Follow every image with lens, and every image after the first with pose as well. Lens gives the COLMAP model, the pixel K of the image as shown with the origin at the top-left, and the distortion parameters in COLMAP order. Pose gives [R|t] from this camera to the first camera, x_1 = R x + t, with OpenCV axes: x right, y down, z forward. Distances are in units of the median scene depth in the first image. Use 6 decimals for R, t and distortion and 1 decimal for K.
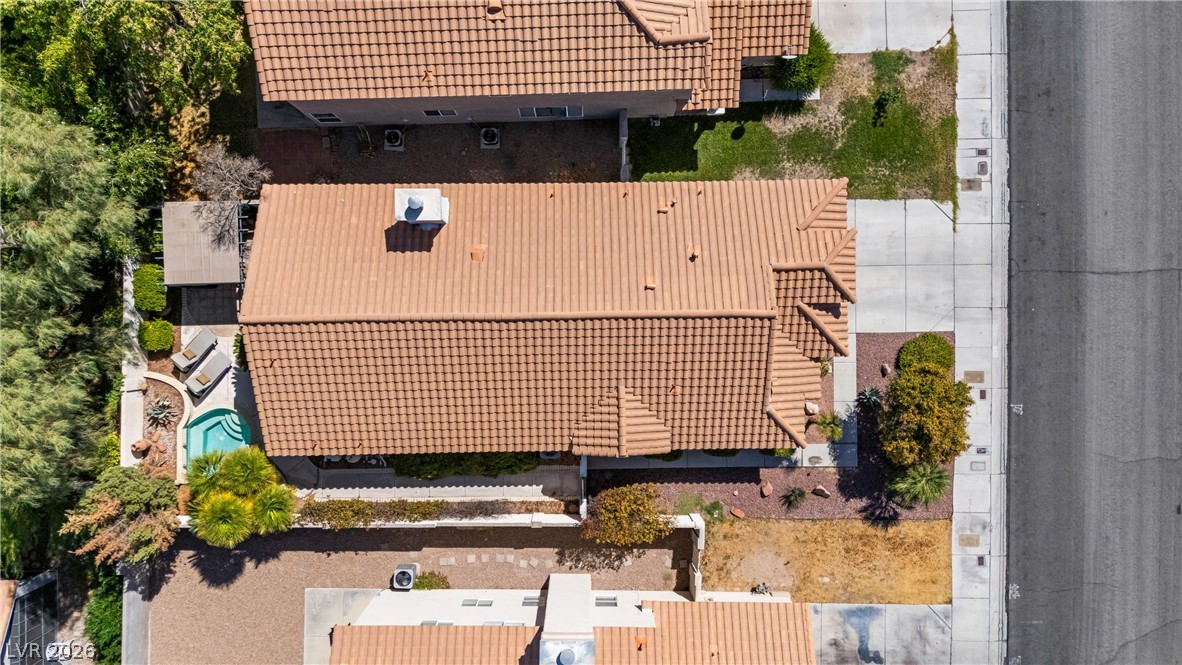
lens RADIAL K [[896.3, 0, 591.0], [0, 896.3, 332.5], [0, 0, 1]] dist [0.063658, -0.059301]
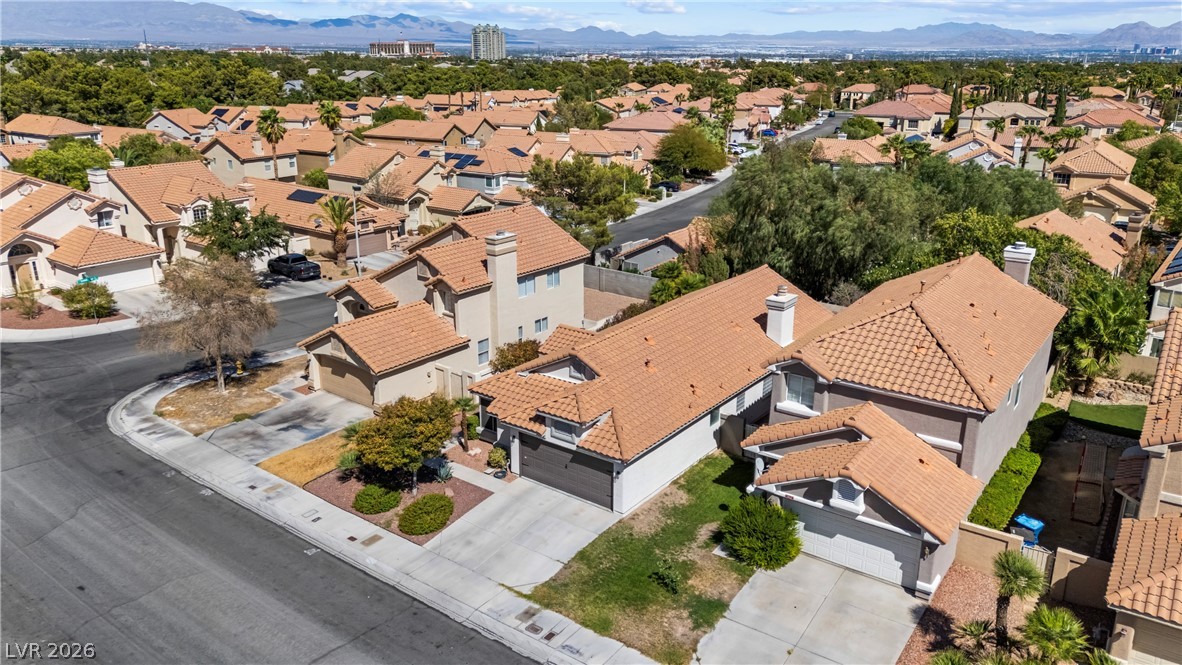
lens RADIAL K [[880.5, 0, 591.0], [0, 880.5, 332.5], [0, 0, 1]] dist [0.085560, -0.097648]
pose [[-0.609430, 0.243402, -0.754554, 0.930846], [-0.792785, -0.198295, 0.576343, -0.622018], [-0.009341, 0.949439, 0.313812, 0.503611]]
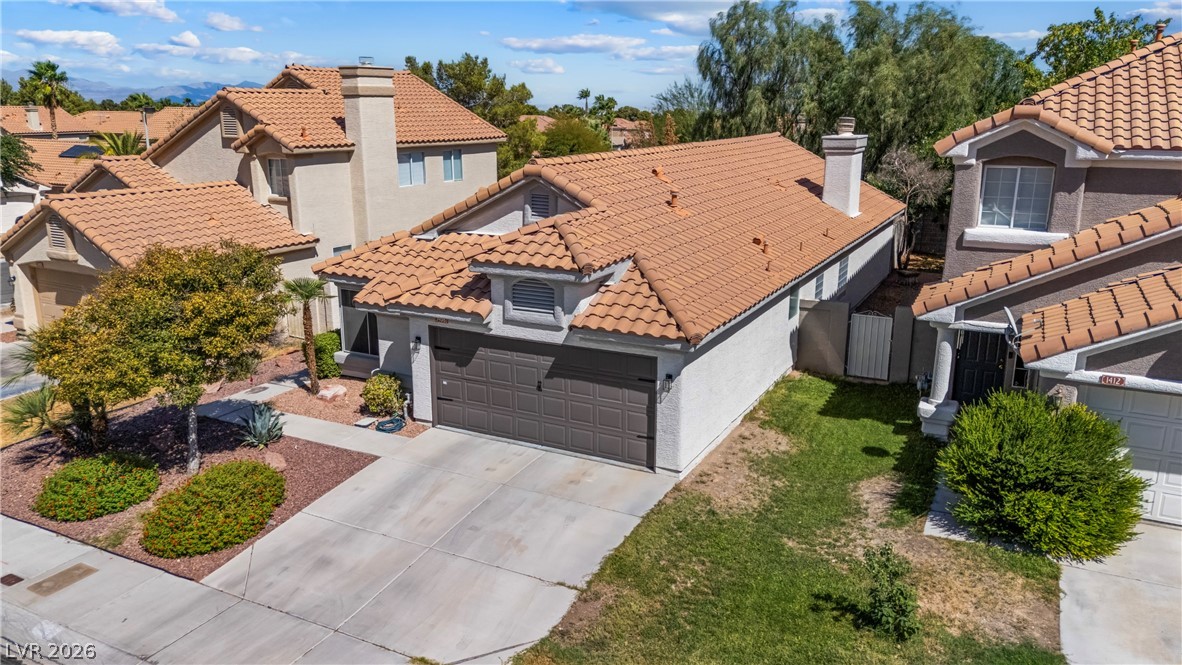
lens RADIAL K [[880.5, 0, 591.0], [0, 880.5, 332.5], [0, 0, 1]] dist [0.085560, -0.097648]
pose [[-0.475011, 0.216445, -0.852945, 0.611396], [-0.879950, -0.124836, 0.458372, -0.292193], [-0.007266, 0.968281, 0.249759, 0.812598]]
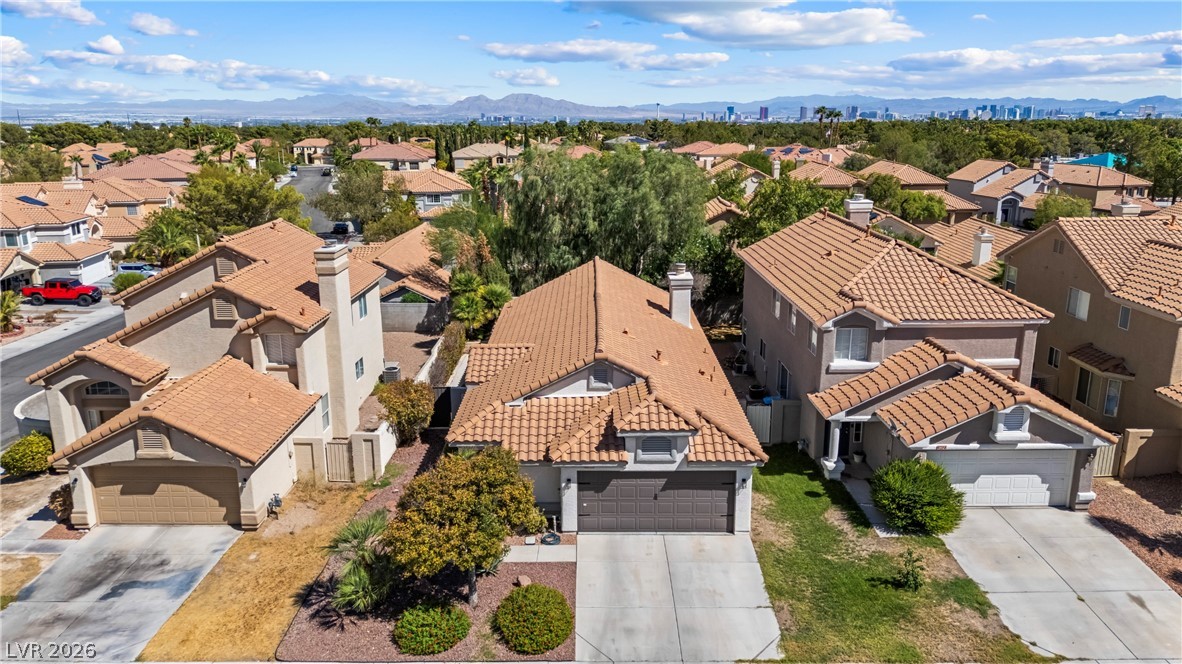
lens RADIAL K [[869.8, 0, 591.0], [0, 869.8, 332.0], [0, 0, 1]] dist [0.087339, -0.099649]
pose [[-0.013163, 0.245293, -0.969360, 0.927527], [-0.999913, -0.003813, 0.012613, -0.019037], [-0.000602, 0.969441, 0.245322, 0.635813]]
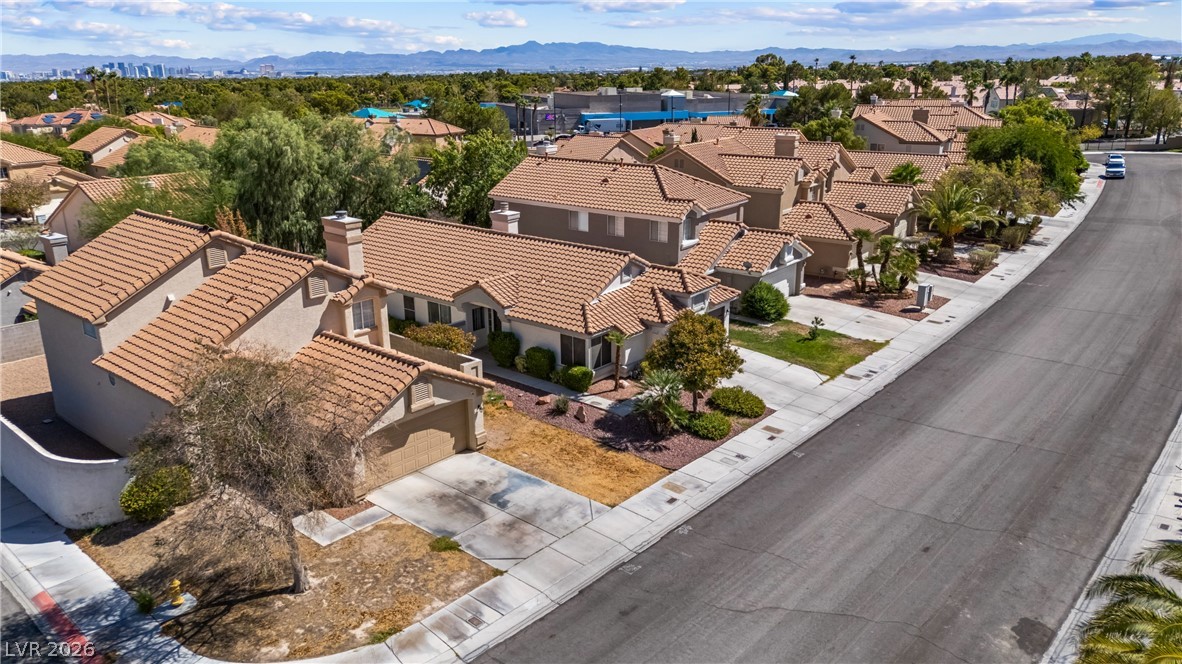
lens RADIAL K [[880.5, 0, 591.0], [0, 880.5, 332.0], [0, 0, 1]] dist [0.085560, -0.097648]
pose [[0.763668, 0.179895, -0.620040, 0.858227], [-0.645556, 0.225105, -0.729784, 0.869524], [0.008290, 0.957583, 0.288038, 0.614376]]
